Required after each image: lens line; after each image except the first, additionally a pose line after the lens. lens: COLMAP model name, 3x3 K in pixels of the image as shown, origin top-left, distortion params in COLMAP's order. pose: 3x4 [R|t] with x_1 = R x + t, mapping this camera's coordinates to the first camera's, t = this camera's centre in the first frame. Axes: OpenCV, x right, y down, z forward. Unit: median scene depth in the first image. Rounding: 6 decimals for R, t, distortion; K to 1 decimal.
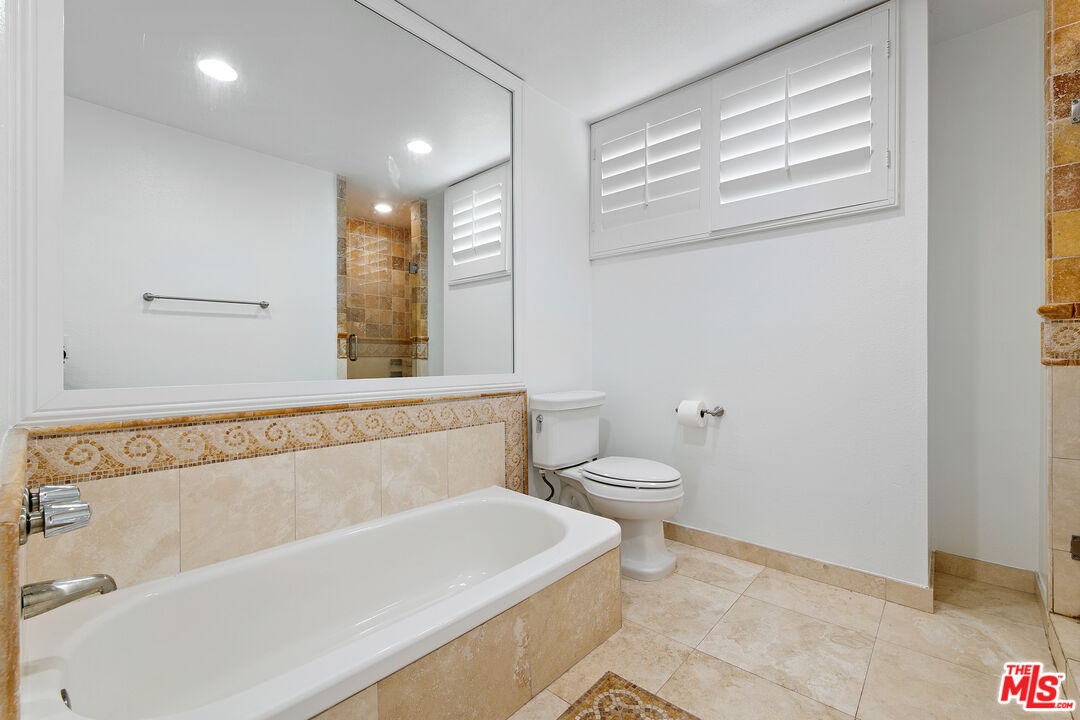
lens RADIAL K [[467.1, 0, 540.0], [0, 467.1, 360.0], [0, 0, 1]] dist [-0.001419, -0.000062]
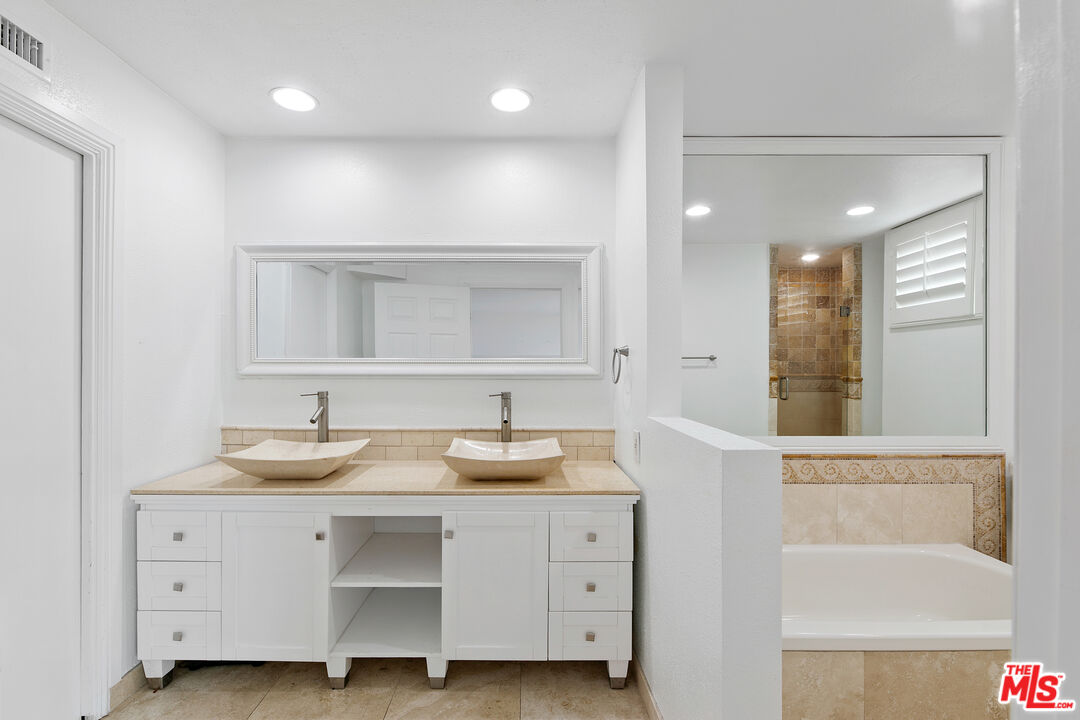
lens RADIAL K [[454.9, 0, 507.4], [0, 454.9, 379.0], [0, 0, 1]] dist [-0.000793, -0.000483]
pose [[0.654181, 0.008072, -0.756295, 0.006484], [0.005413, 0.999867, 0.015354, -0.105952], [0.756319, -0.014138, 0.654050, -0.371082]]
